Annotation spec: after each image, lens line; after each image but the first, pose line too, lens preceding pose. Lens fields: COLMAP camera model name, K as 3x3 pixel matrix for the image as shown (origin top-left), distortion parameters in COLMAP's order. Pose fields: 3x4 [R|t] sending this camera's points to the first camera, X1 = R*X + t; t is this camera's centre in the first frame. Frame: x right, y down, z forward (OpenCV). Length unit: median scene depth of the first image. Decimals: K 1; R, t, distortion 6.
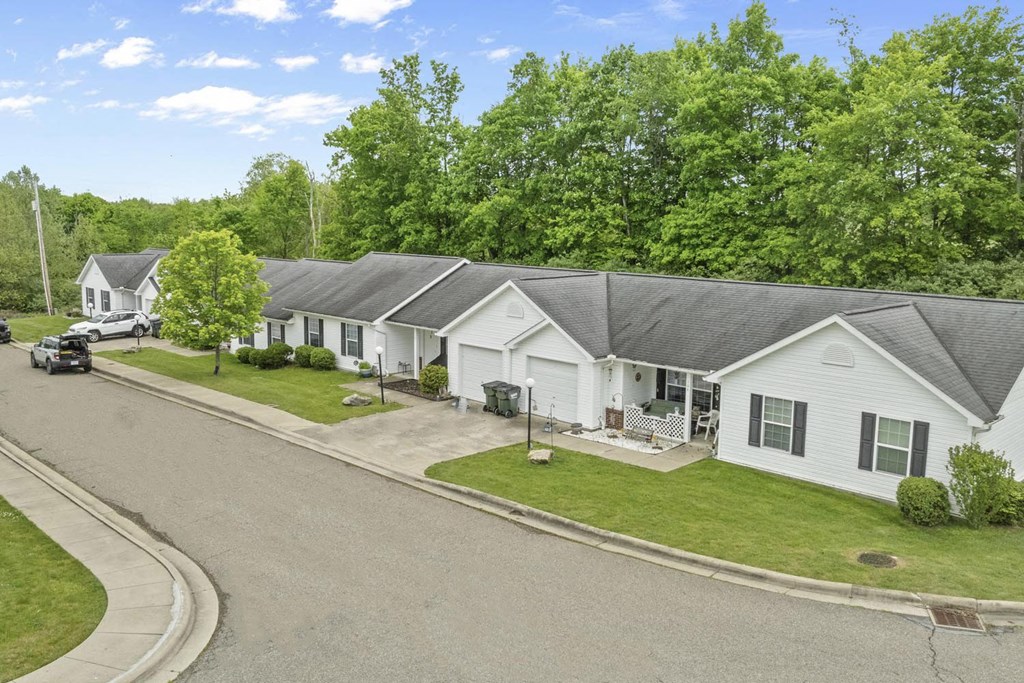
lens RADIAL K [[854.0, 0, 512.0], [0, 854.0, 341.5], [0, 0, 1]] dist [-0.002719, -0.001006]
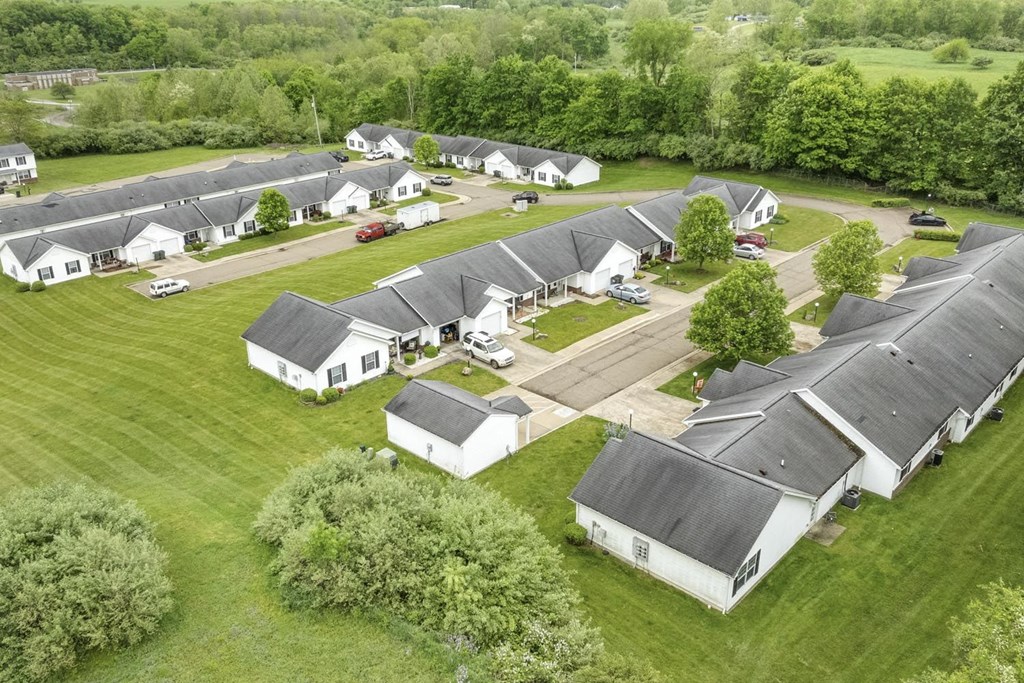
lens RADIAL K [[854.0, 0, 512.0], [0, 854.0, 341.5], [0, 0, 1]] dist [-0.002719, -0.001006]
pose [[0.999056, -0.029617, 0.031772, -0.100651], [0.020599, 0.967057, 0.253726, -0.222915], [-0.038240, -0.252832, 0.966754, -3.642906]]
